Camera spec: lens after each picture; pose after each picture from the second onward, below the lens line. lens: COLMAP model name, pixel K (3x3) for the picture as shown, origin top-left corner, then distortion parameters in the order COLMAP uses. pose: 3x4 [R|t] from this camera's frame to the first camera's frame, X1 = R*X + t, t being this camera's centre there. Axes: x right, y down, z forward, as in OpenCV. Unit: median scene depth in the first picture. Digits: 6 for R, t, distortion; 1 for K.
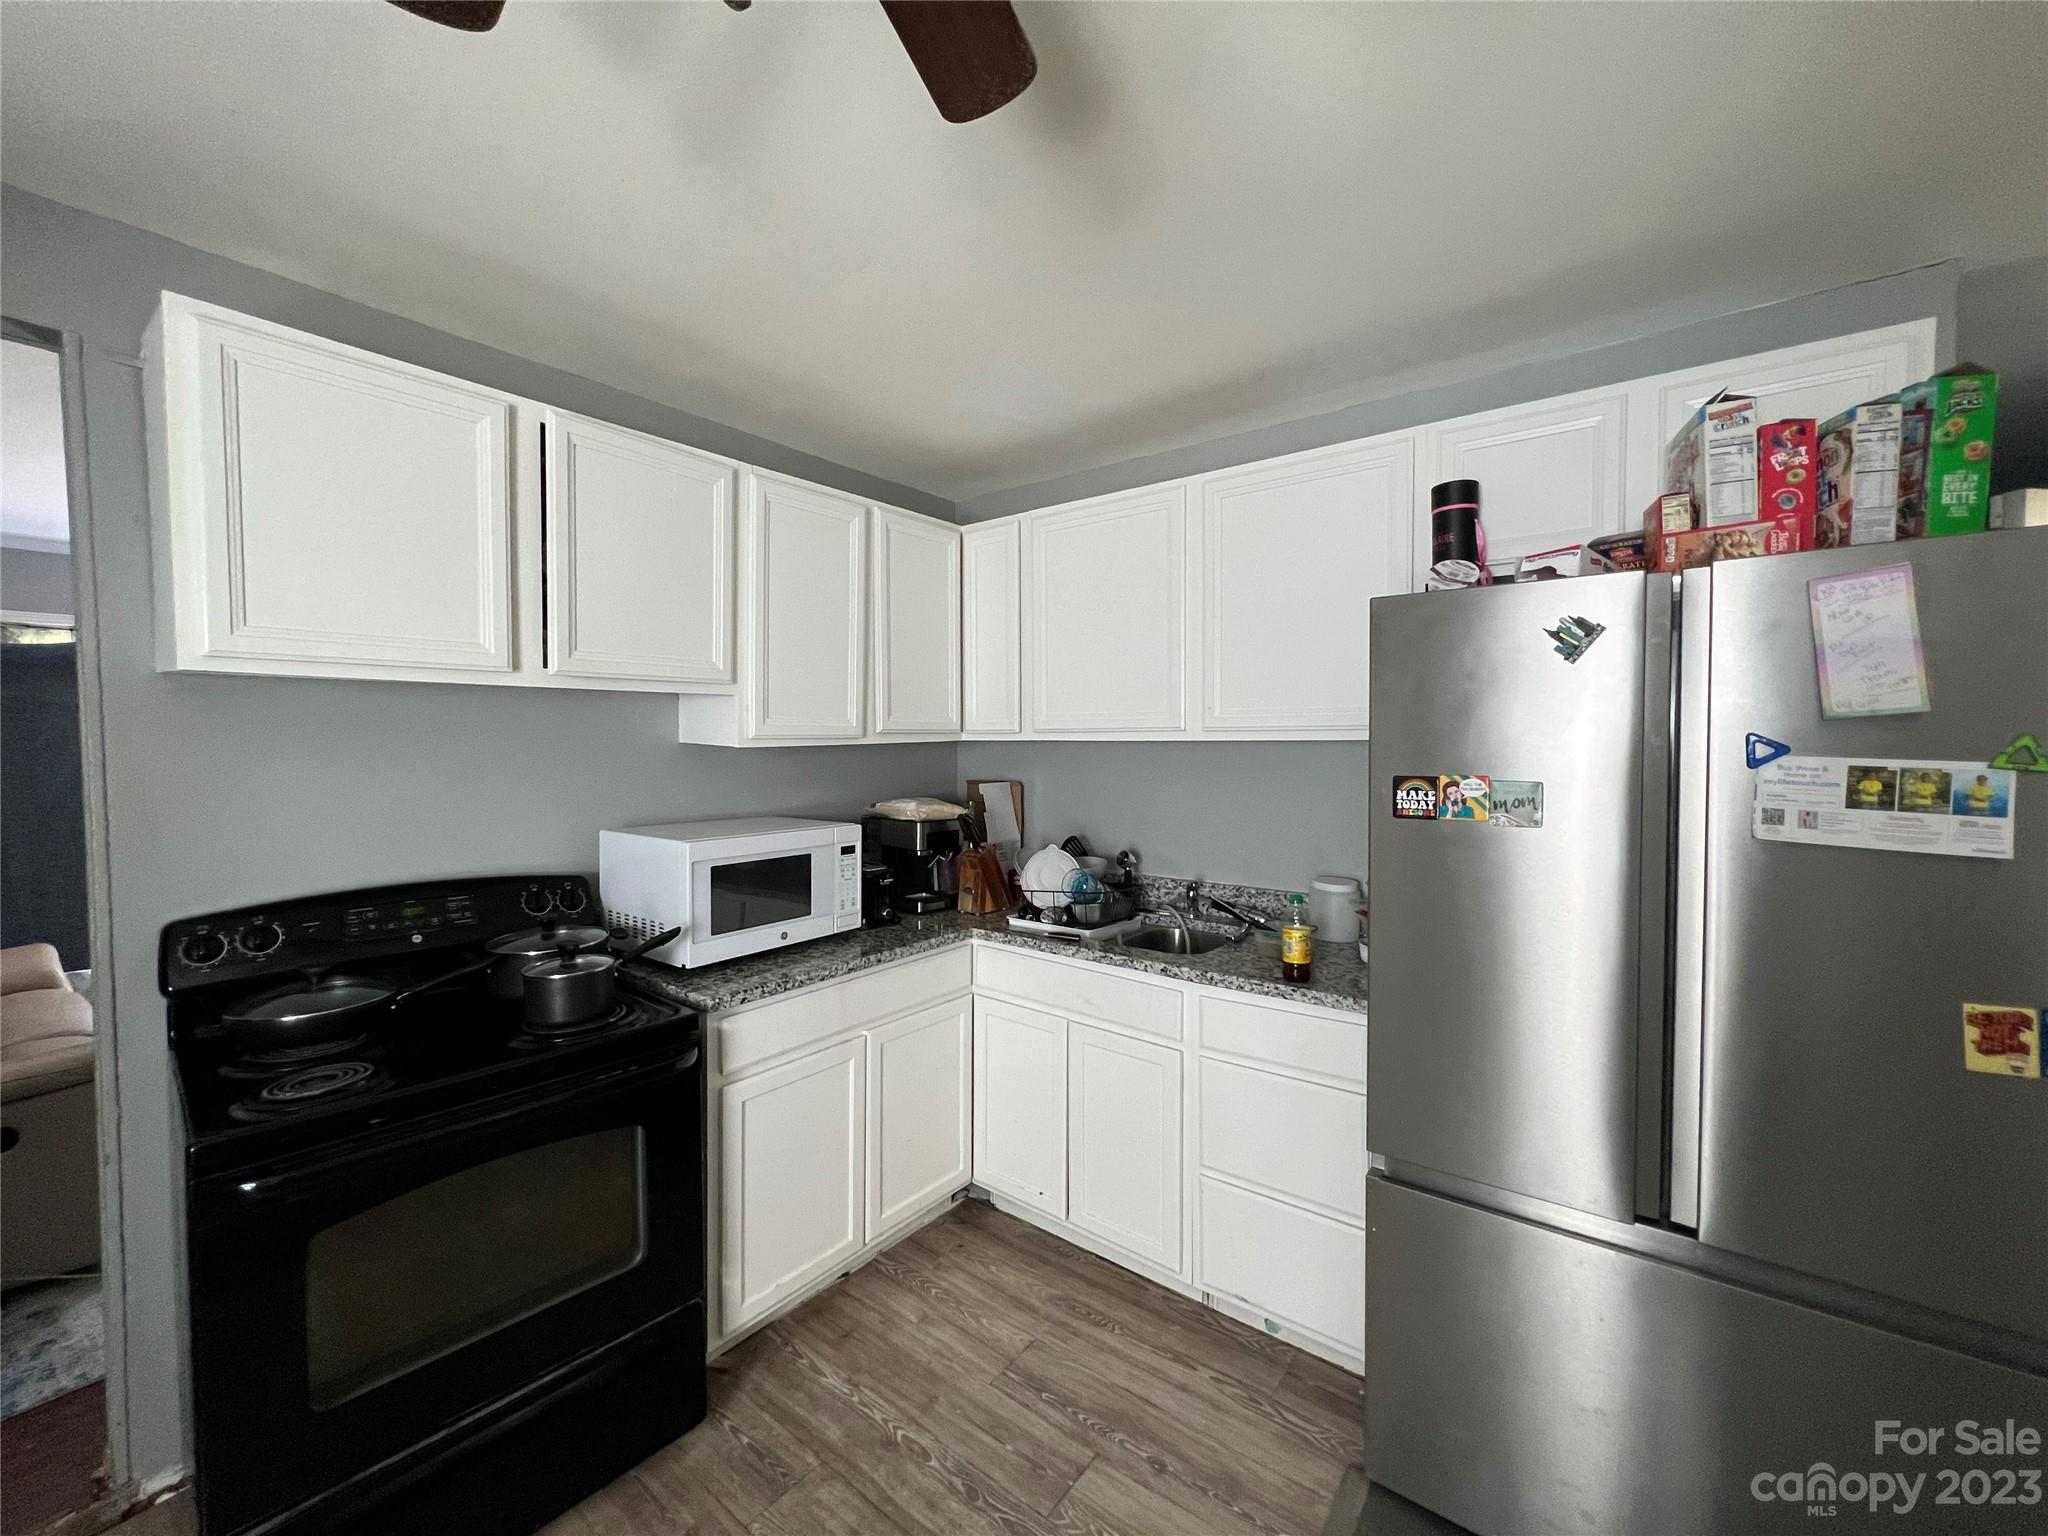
lens RADIAL K [[816.7, 0, 1024.0], [0, 816.7, 768.0], [0, 0, 1]] dist [-0.003369, 0.000653]
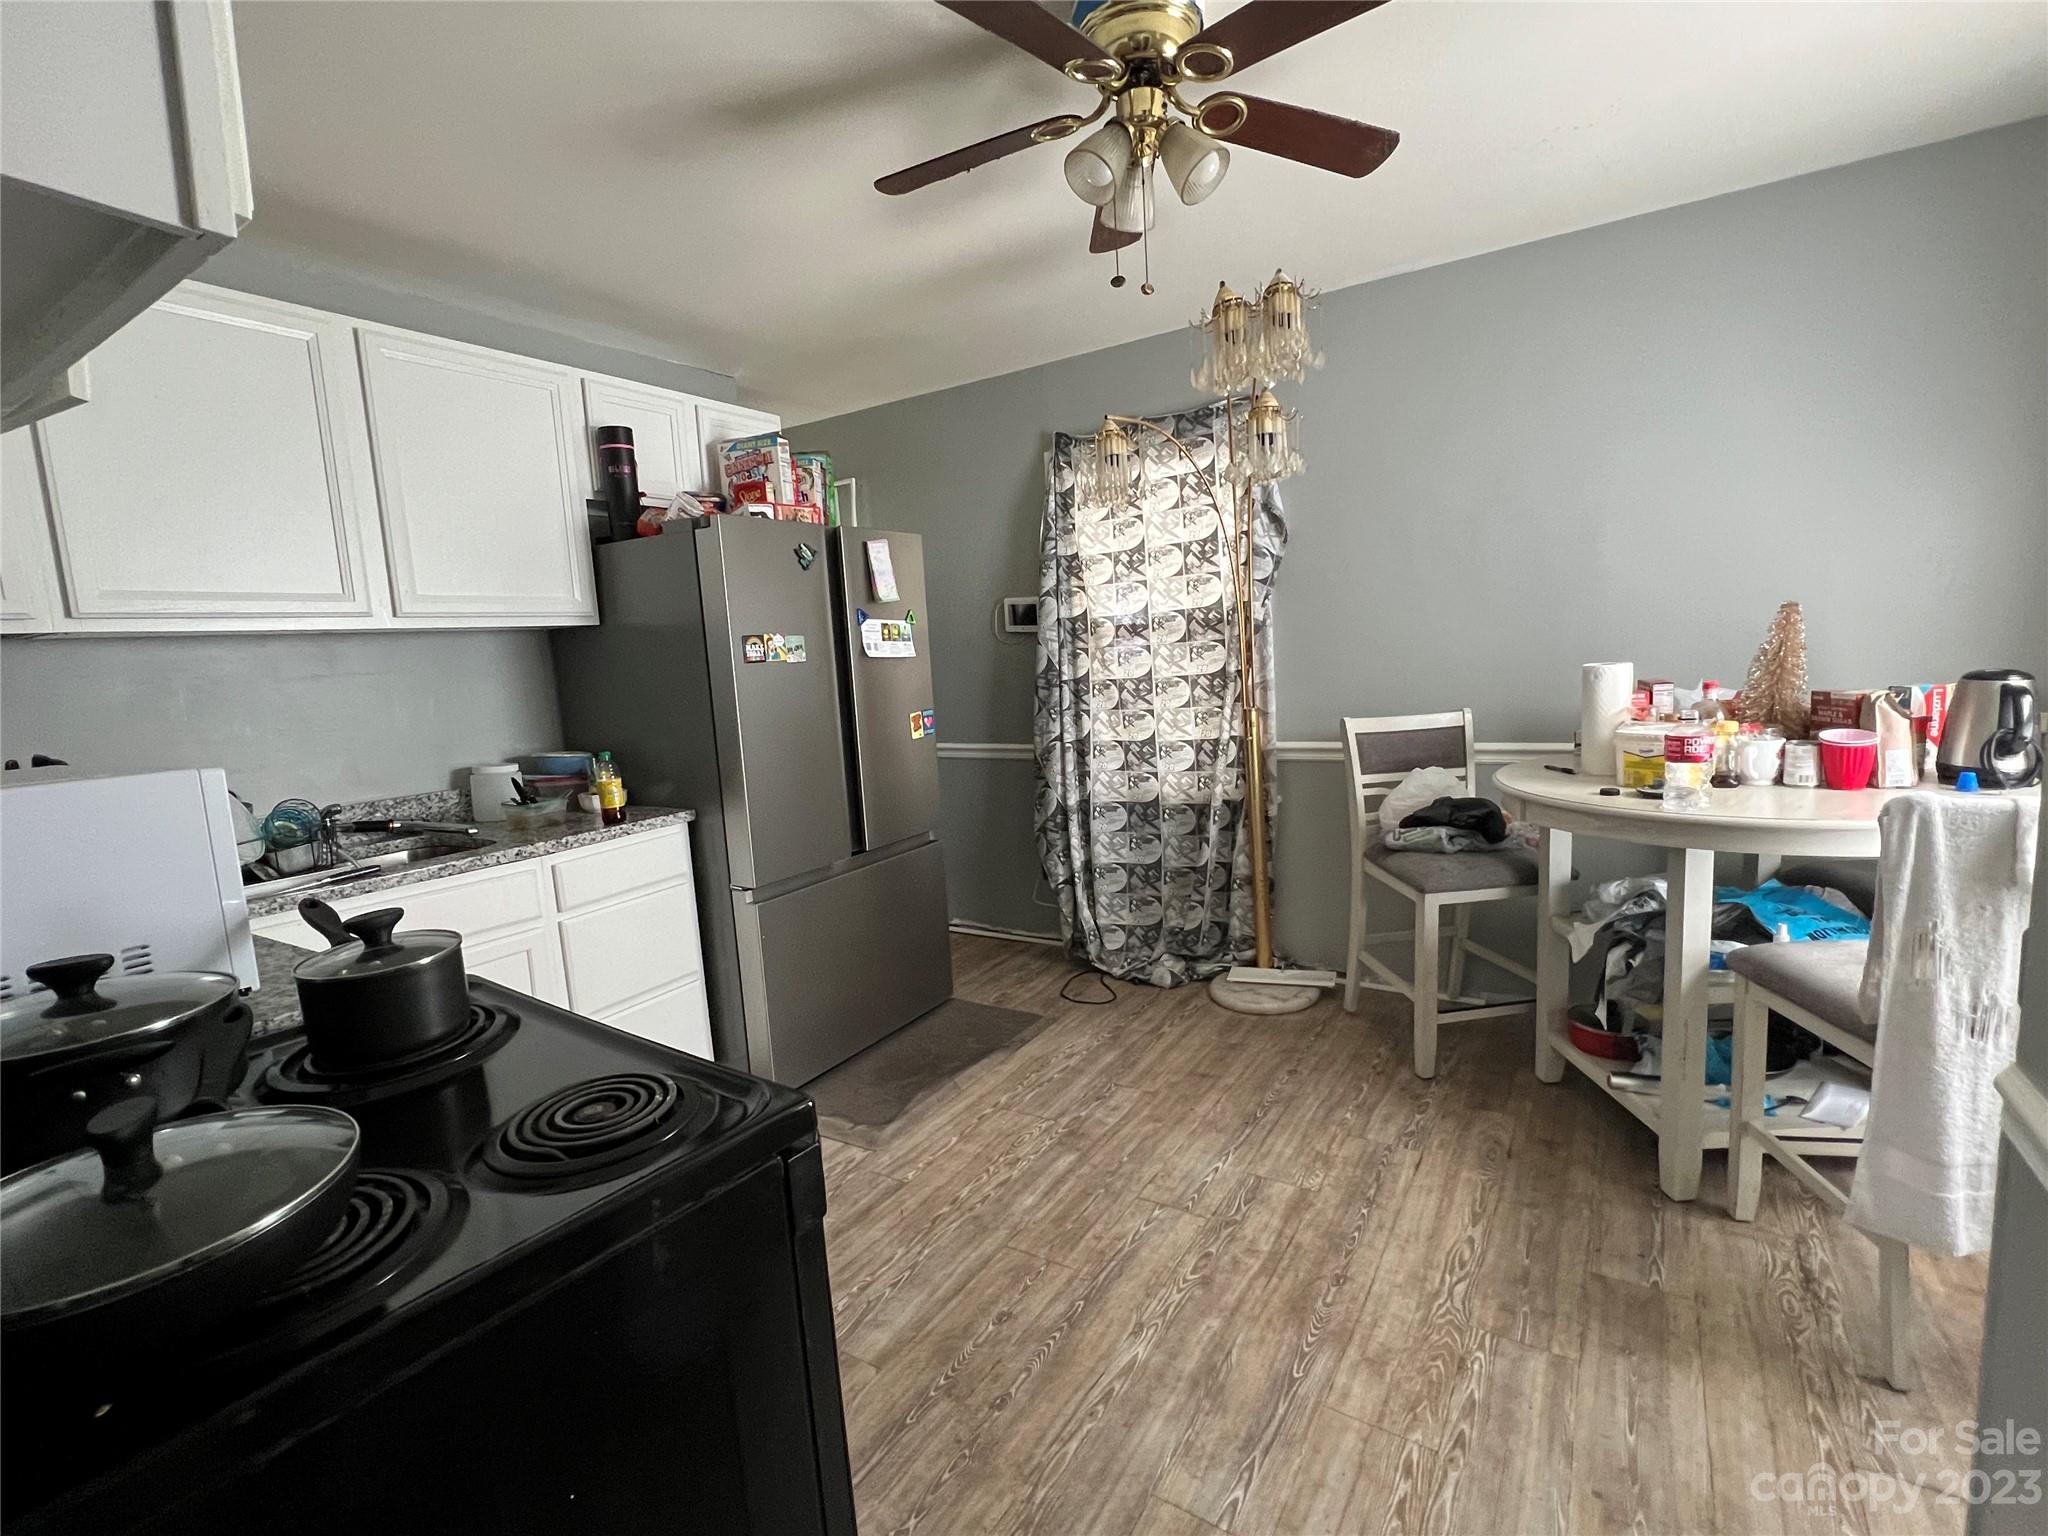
lens RADIAL K [[950.1, 0, 1024.0], [0, 950.1, 768.0], [0, 0, 1]] dist [0.000518, 0.000046]
pose [[-0.098986, -0.115265, 0.988390, -1.386374], [0.094775, 0.987661, 0.124671, 0.082973], [-0.990565, 0.106016, -0.086841, 0.669044]]
